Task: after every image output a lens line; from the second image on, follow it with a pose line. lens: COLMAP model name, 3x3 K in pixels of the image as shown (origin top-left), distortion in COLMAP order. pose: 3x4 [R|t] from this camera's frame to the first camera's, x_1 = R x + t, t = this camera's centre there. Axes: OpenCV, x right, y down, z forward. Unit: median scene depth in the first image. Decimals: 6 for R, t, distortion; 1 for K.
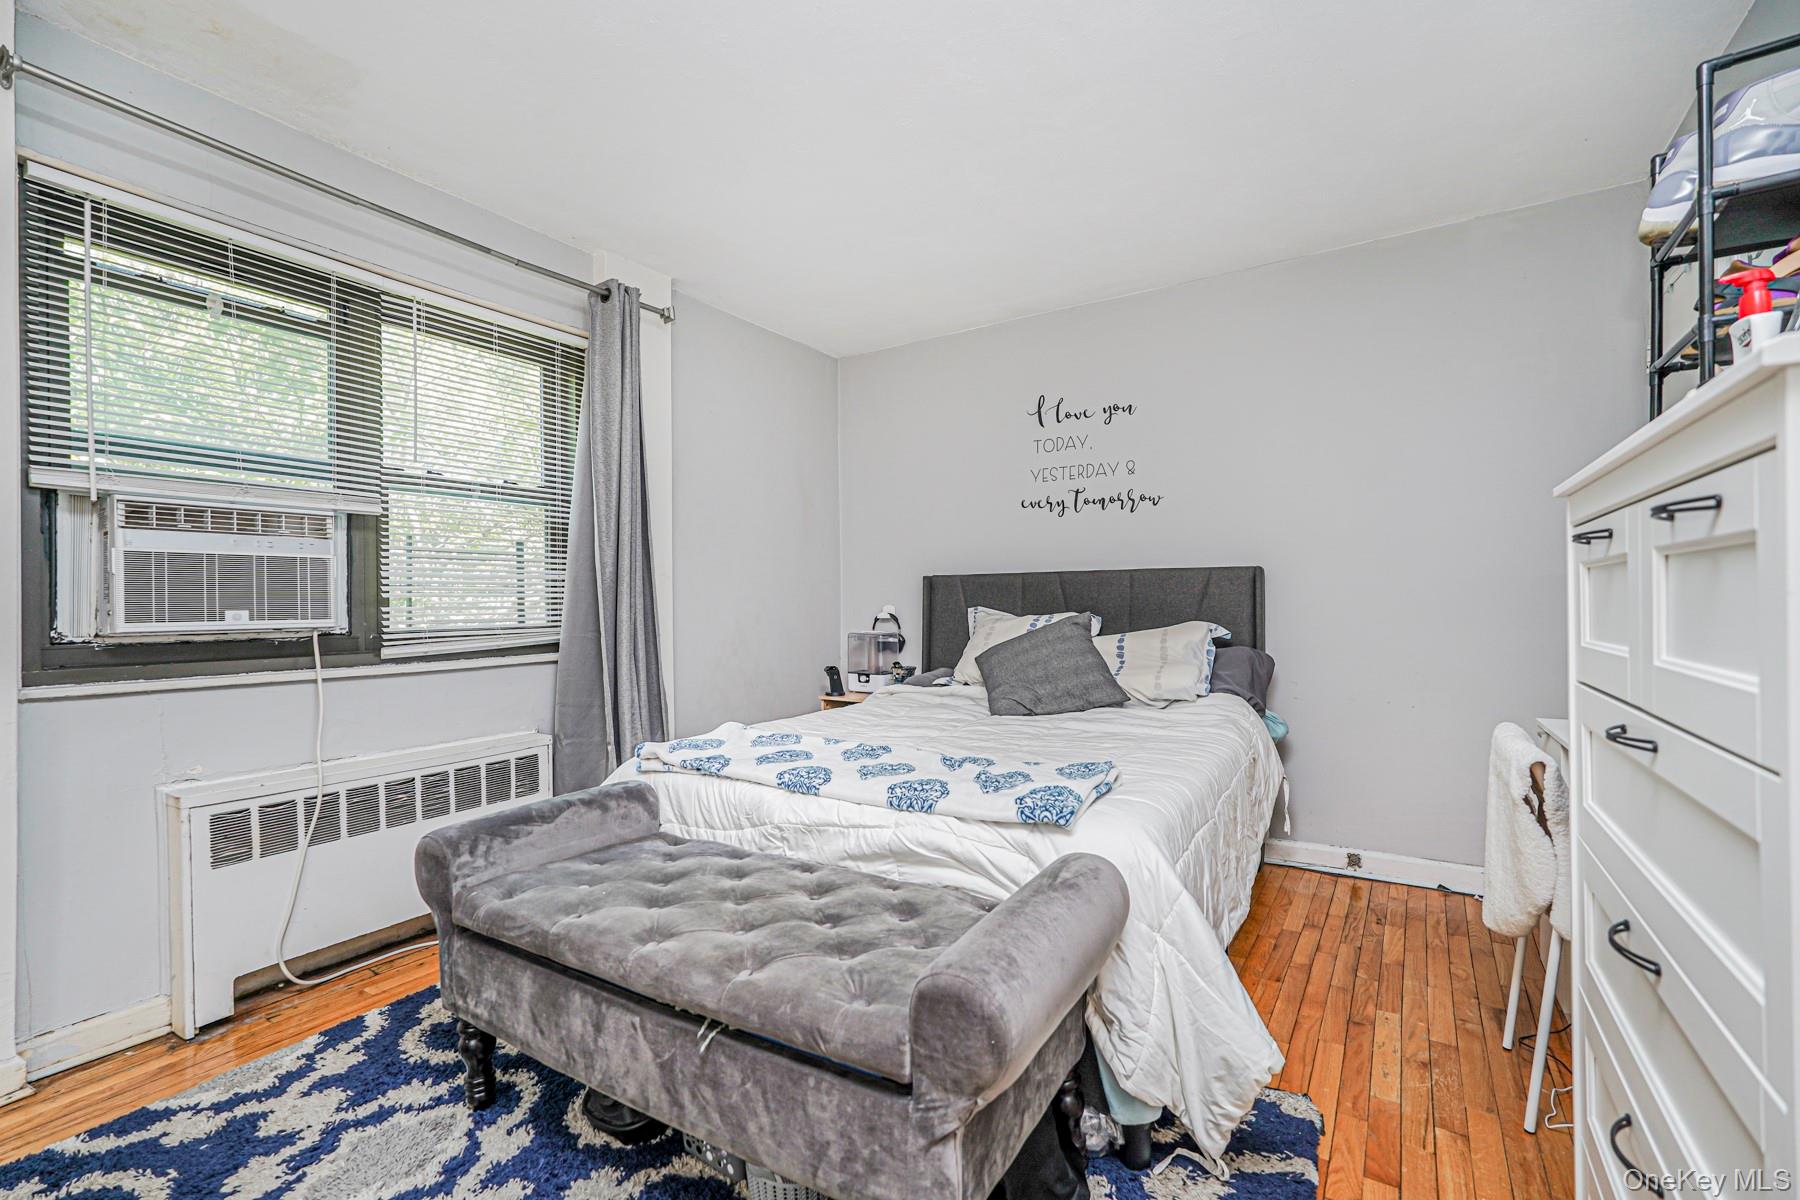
lens RADIAL K [[795.6, 0, 915.5], [0, 795.6, 601.8], [0, 0, 1]] dist [-0.000558, 0.000064]
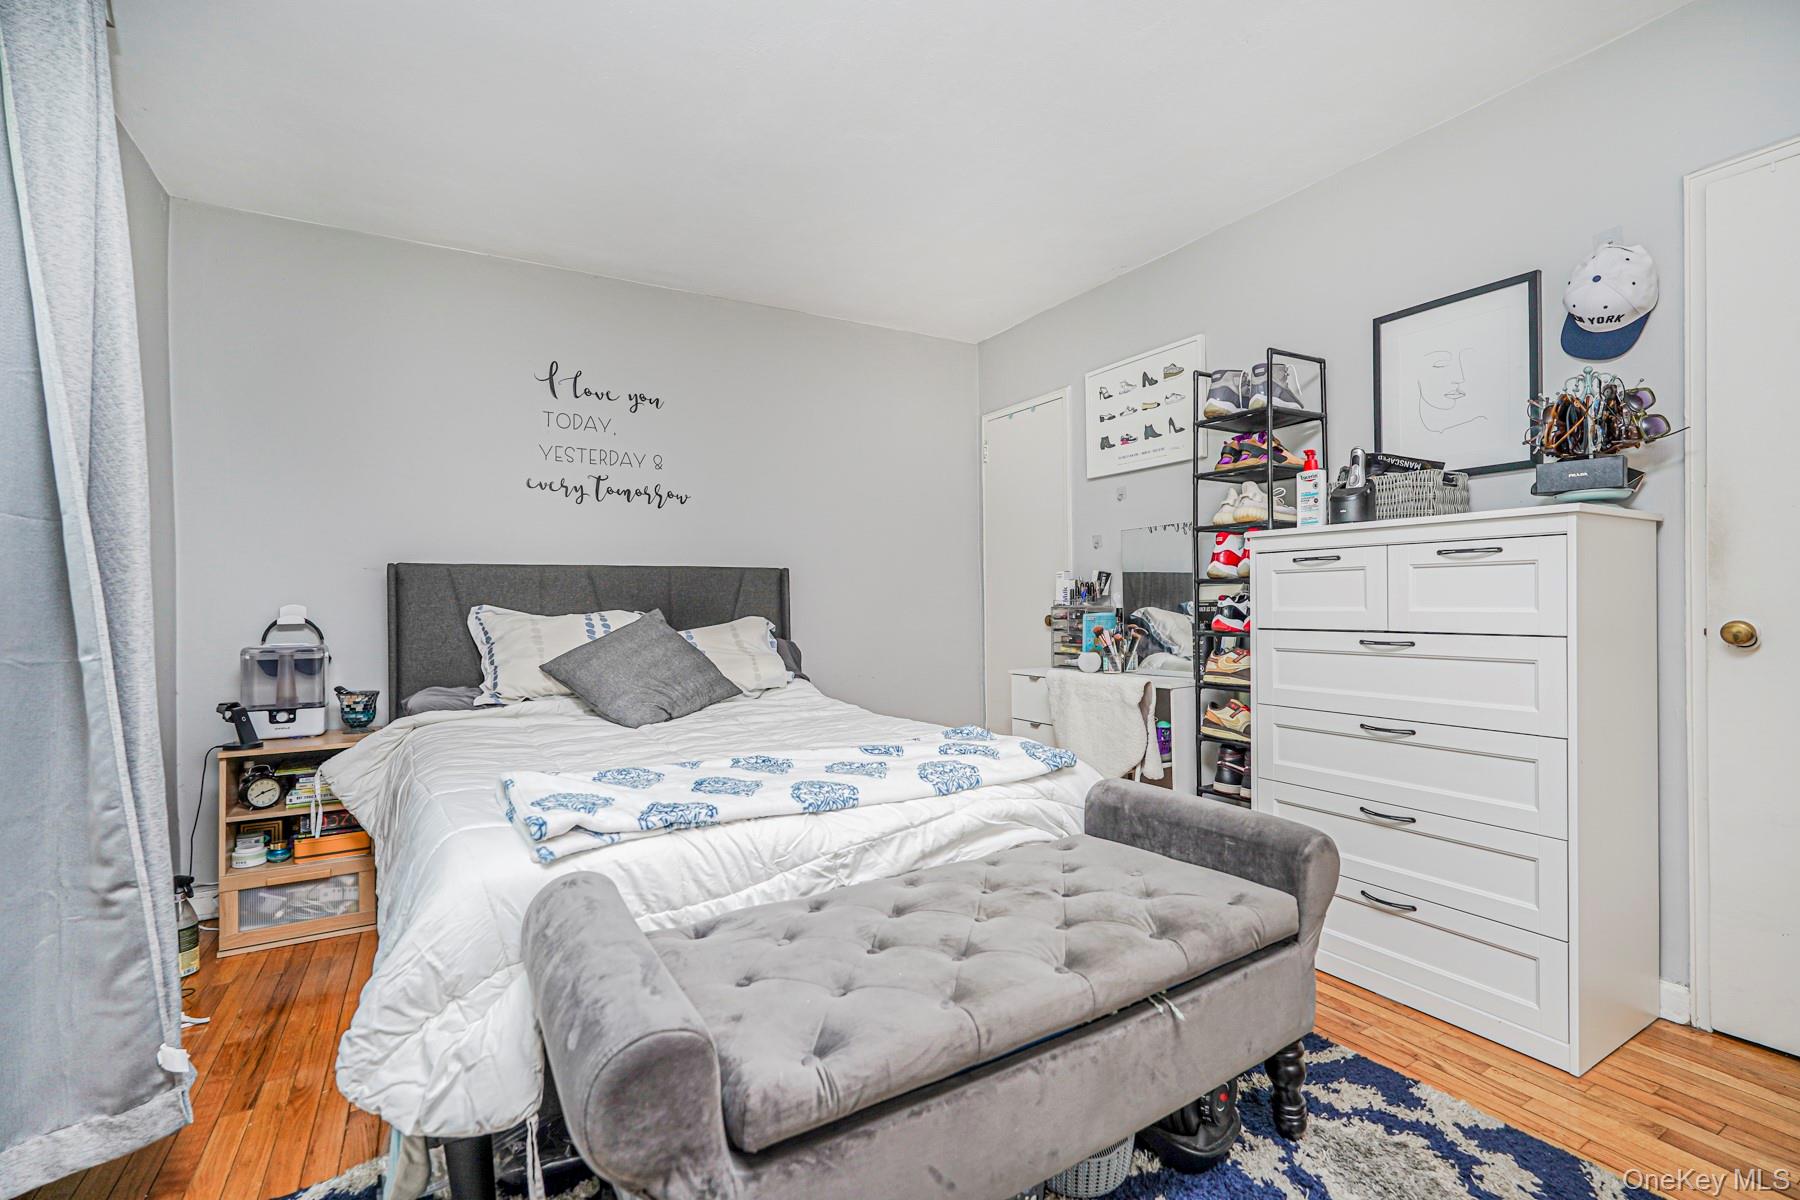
lens RADIAL K [[795.6, 0, 915.5], [0, 795.6, 601.8], [0, 0, 1]] dist [-0.000558, 0.000064]
pose [[0.460268, -0.000023, 0.887780, -0.447826], [0.004921, 0.999985, -0.002525, 0.007045], [-0.887766, 0.005531, 0.460261, 0.264129]]
